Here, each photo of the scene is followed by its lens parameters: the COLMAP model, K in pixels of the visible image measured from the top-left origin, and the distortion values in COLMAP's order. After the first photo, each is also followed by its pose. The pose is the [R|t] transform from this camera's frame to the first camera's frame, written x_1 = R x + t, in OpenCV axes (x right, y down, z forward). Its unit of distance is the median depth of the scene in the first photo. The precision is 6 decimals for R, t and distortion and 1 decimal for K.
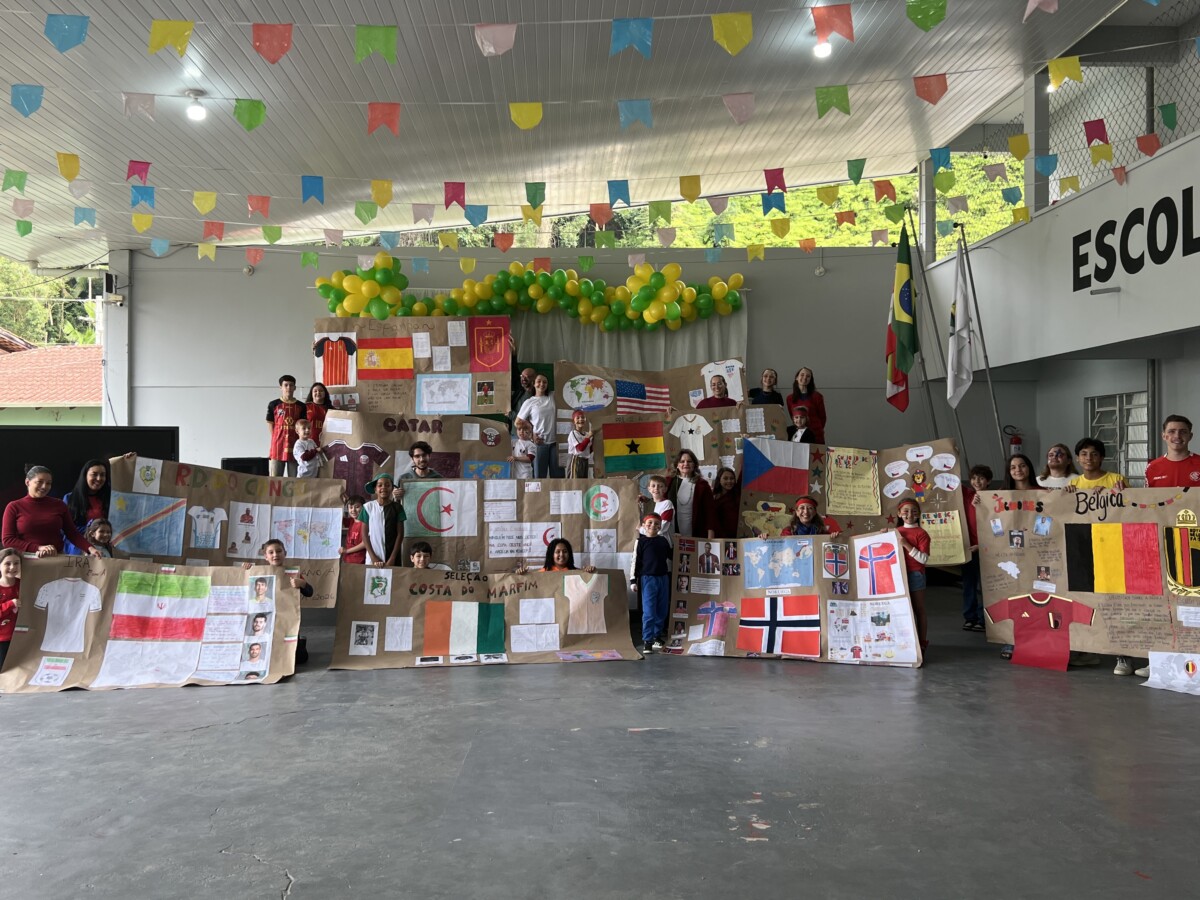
lens RADIAL K [[1009.3, 0, 593.2], [0, 1009.3, 451.1], [0, 0, 1]] dist [0.051048, -0.065295]
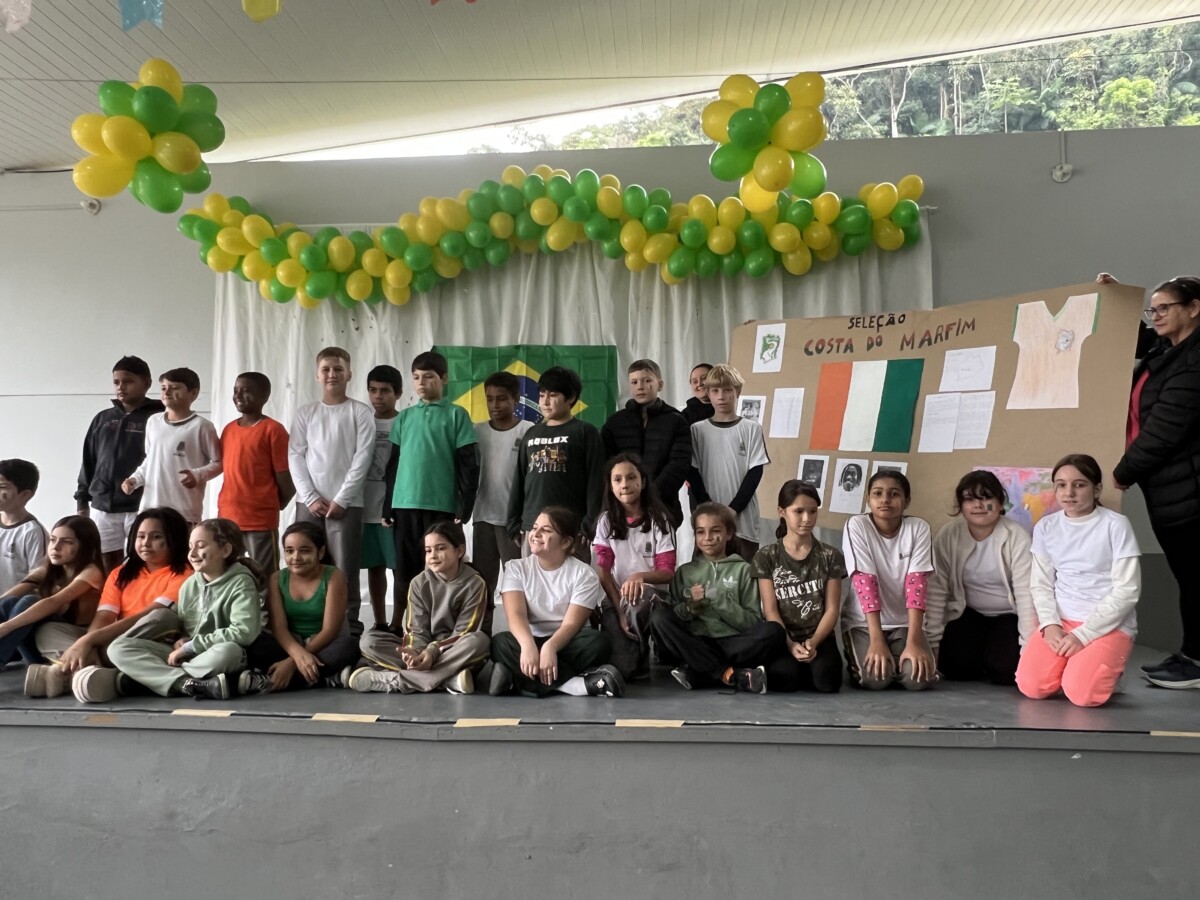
lens RADIAL K [[869.9, 0, 598.9], [0, 869.9, 453.6], [0, 0, 1]] dist [-0.002187, -0.002066]
pose [[0.993492, -0.009041, -0.113540, 0.026282], [0.002774, 0.998469, -0.055239, 0.001681], [0.113865, 0.054565, 0.991997, 0.533061]]
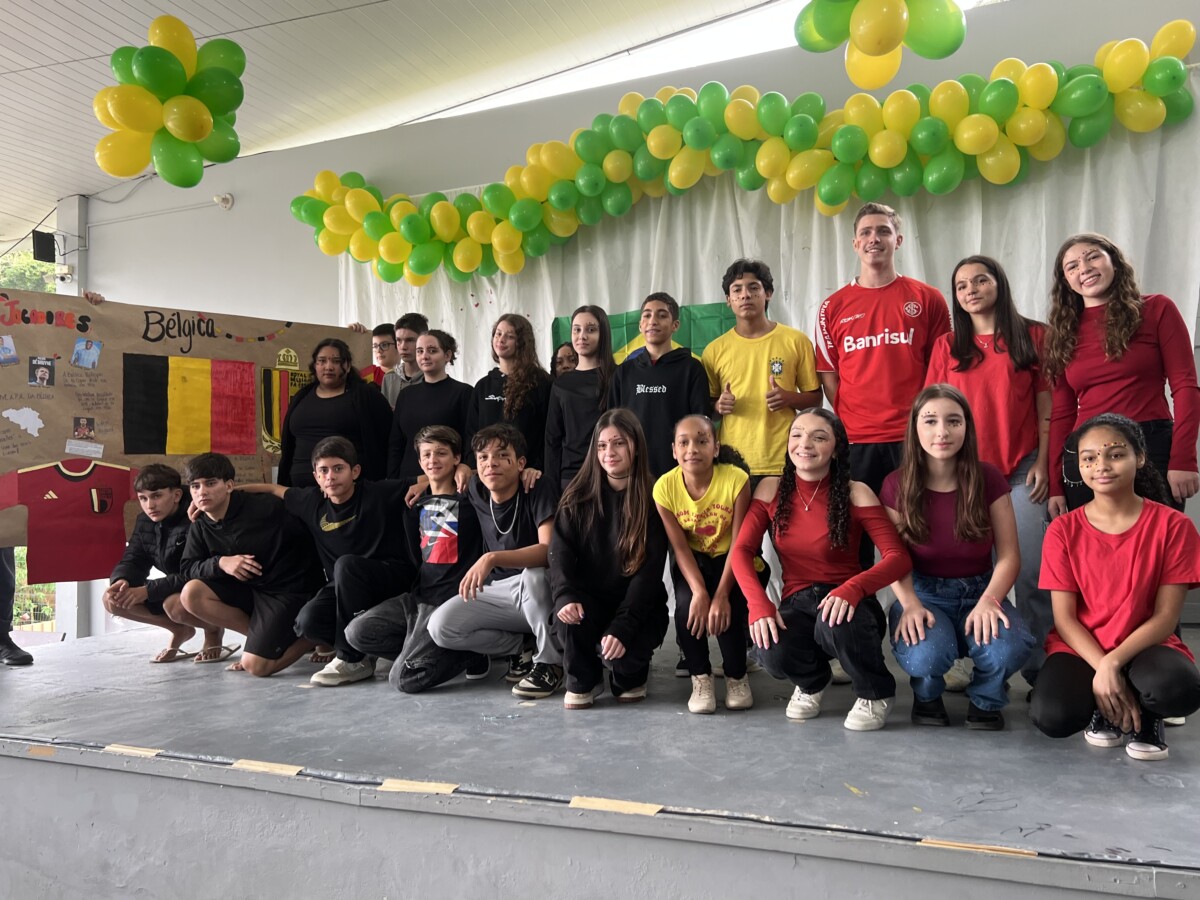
lens RADIAL K [[938.3, 0, 589.6], [0, 938.3, 457.4], [0, 0, 1]] dist [0.037708, -0.045186]
pose [[0.912119, -0.039482, -0.408019, 0.080941], [0.023431, 0.998745, -0.044265, 0.002659], [0.409254, 0.030815, 0.911900, 0.598871]]
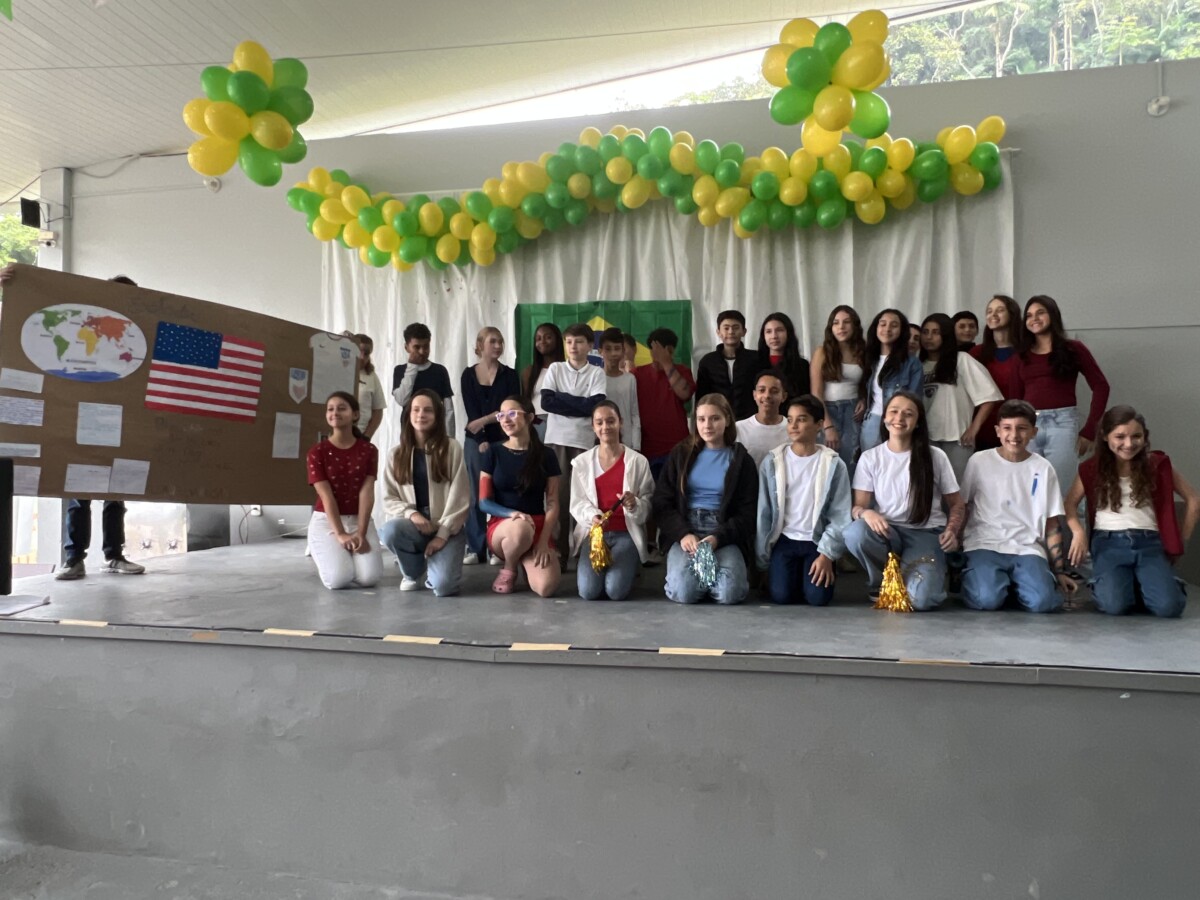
lens RADIAL K [[824.8, 0, 598.8], [0, 824.8, 451.3], [0, 0, 1]] dist [-0.000694, -0.000128]
pose [[0.972211, -0.006262, -0.234023, 0.041084], [0.004203, 0.999948, -0.009296, 0.006557], [0.234069, 0.008054, 0.972187, 0.538129]]
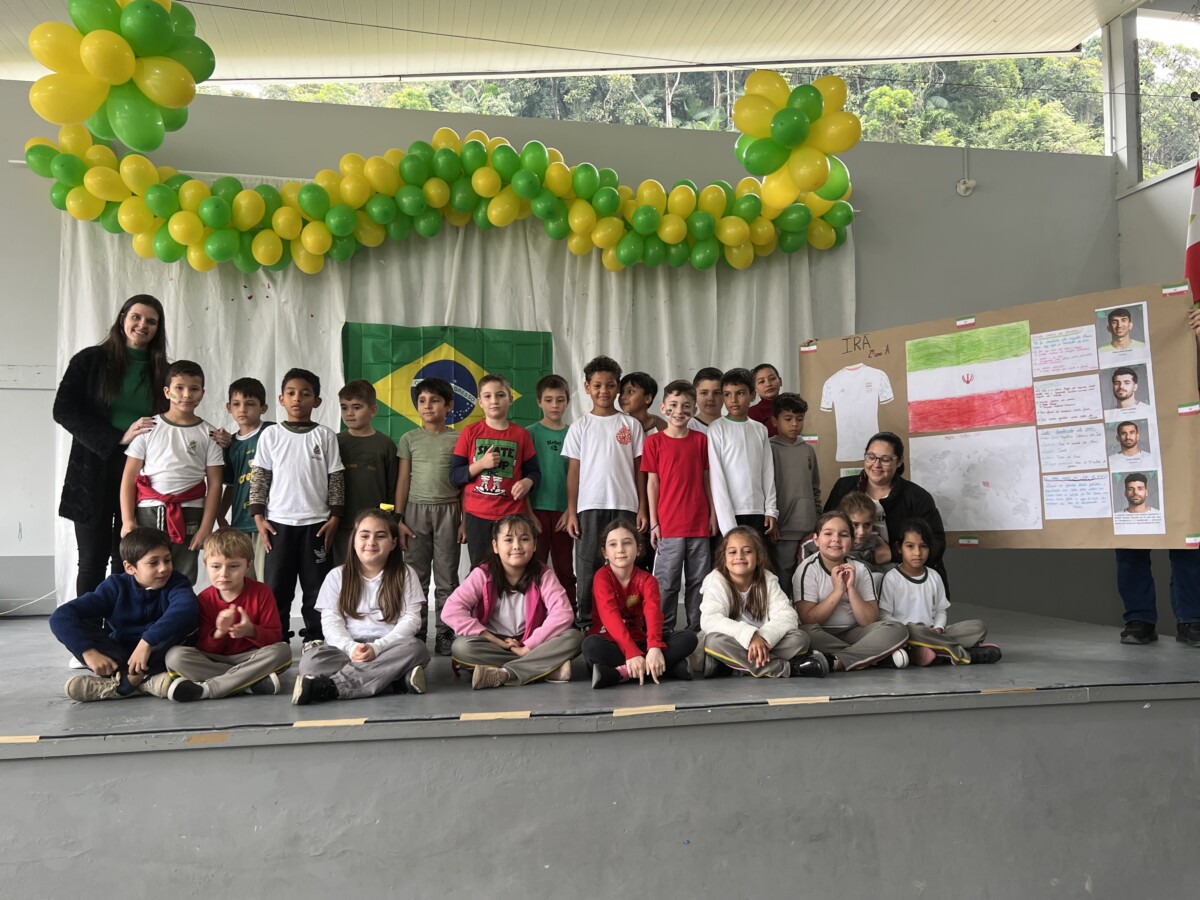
lens RADIAL K [[967.5, 0, 604.4], [0, 967.5, 454.4], [0, 0, 1]] dist [0.041257, -0.049512]
pose [[0.985746, 0.001090, 0.168239, -0.080715], [0.007754, 0.998622, -0.051901, 0.005792], [-0.168064, 0.052466, 0.984379, 0.509609]]
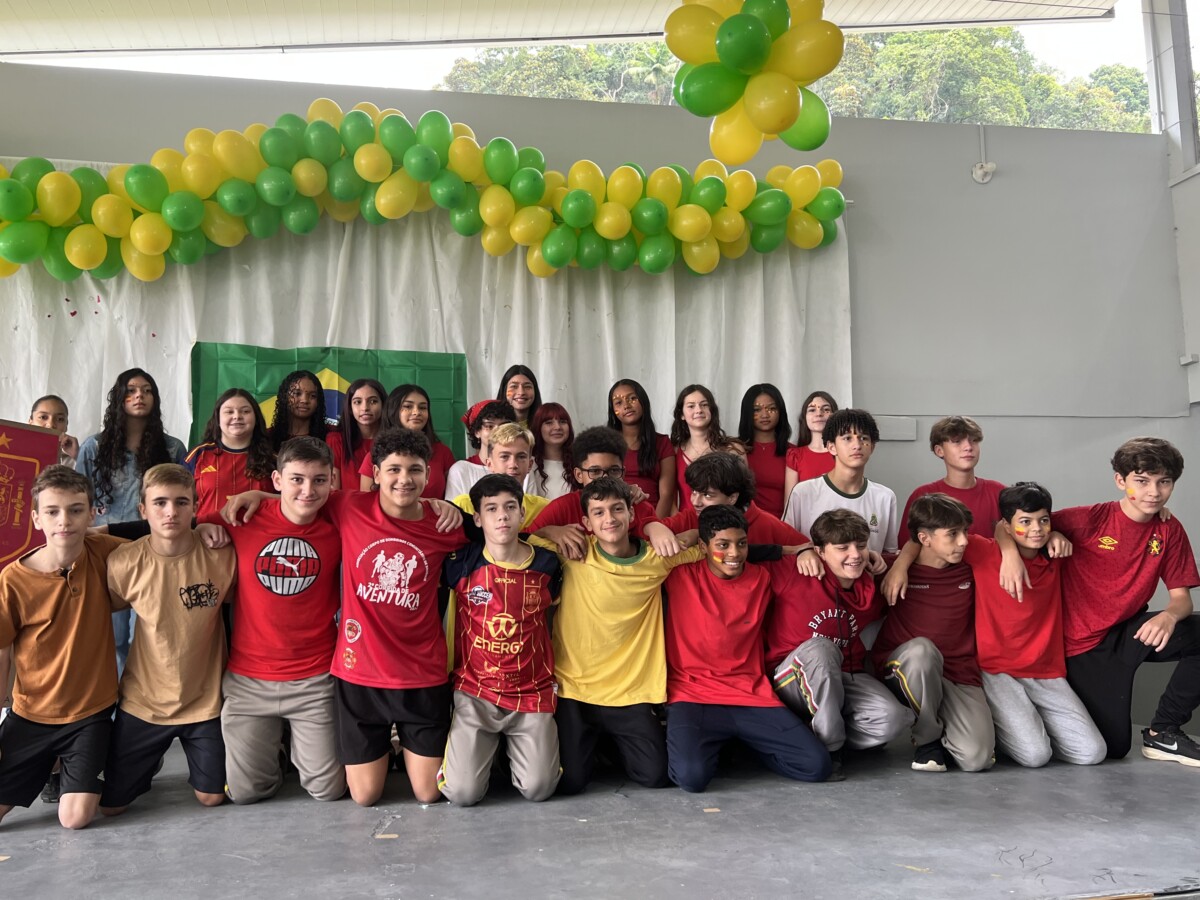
lens RADIAL K [[1009.3, 0, 593.2], [0, 1009.3, 451.1], [0, 0, 1]] dist [0.051048, -0.065295]
pose [[0.987186, -0.002556, 0.159552, -0.035225], [0.019899, 0.994039, -0.107197, 0.000922], [-0.158327, 0.108998, 0.981352, 0.599642]]
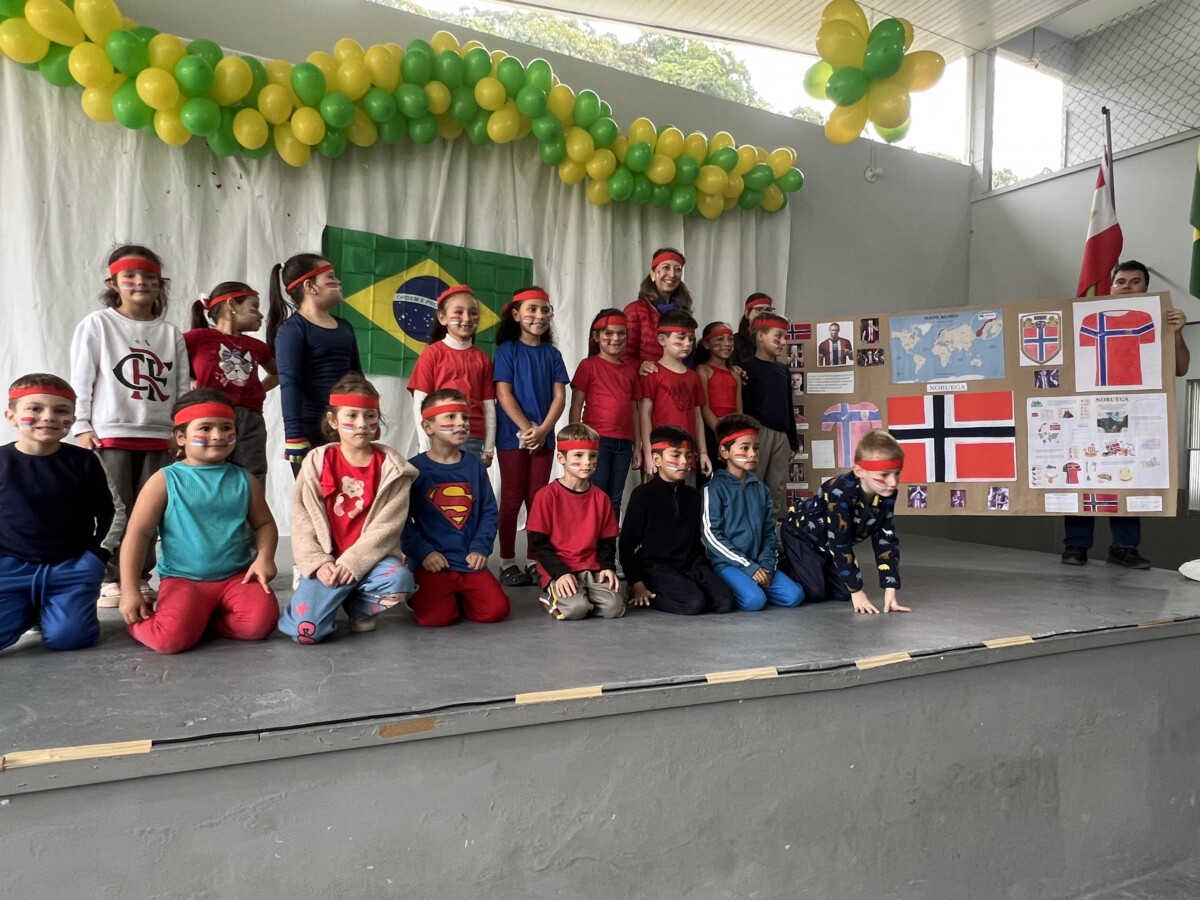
lens RADIAL K [[765.4, 0, 601.3], [0, 765.4, 452.5], [0, 0, 1]] dist [-0.008145, 0.004429]
pose [[0.910212, 0.025816, 0.413337, -0.158044], [-0.033325, 0.999384, 0.010966, 0.012278], [-0.412800, -0.023755, 0.910512, 0.627919]]
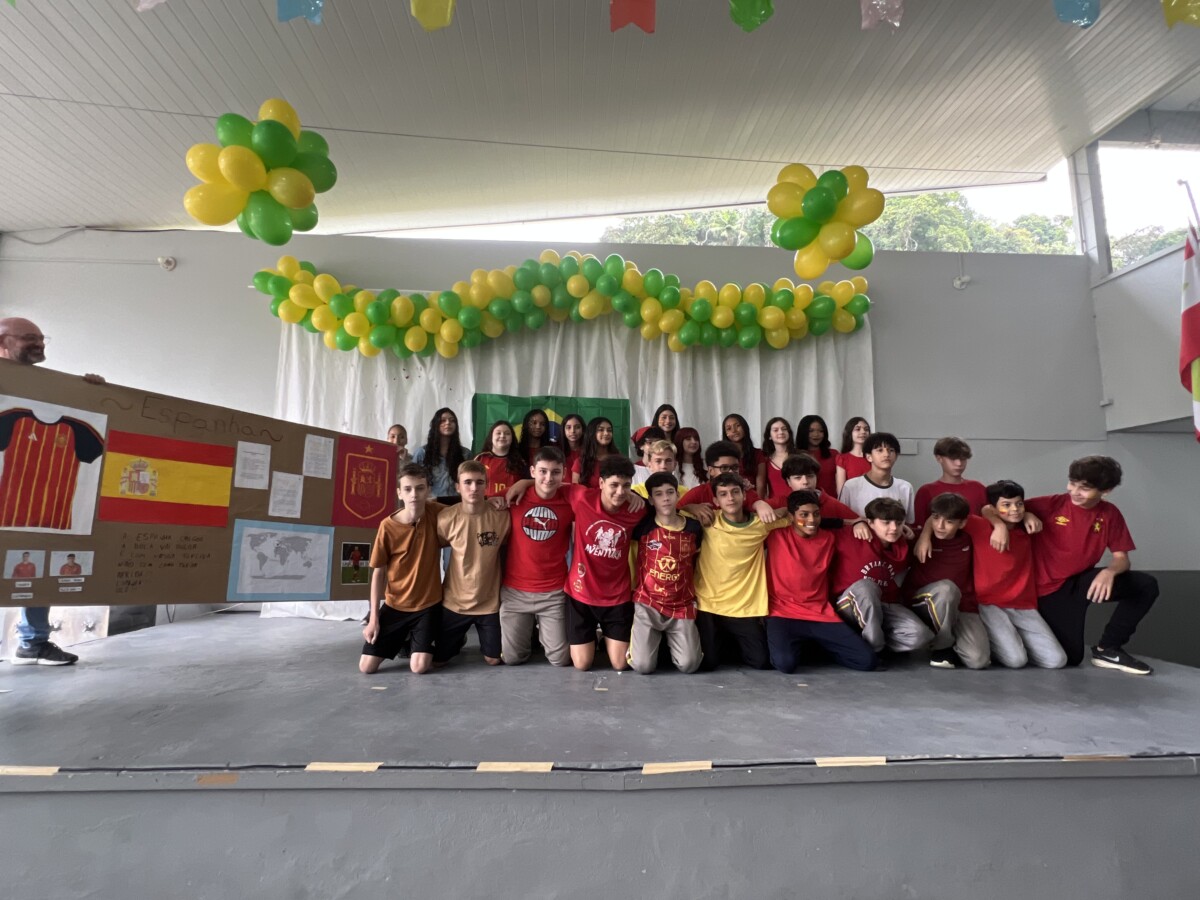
lens RADIAL K [[618.9, 0, 601.2], [0, 618.9, 446.5], [0, 0, 1]] dist [-0.004706, -0.000916]
pose [[0.999671, 0.007538, 0.024522, -0.050597], [-0.004204, 0.991071, -0.133269, 0.003085], [-0.025308, 0.133122, 0.990777, 0.602172]]
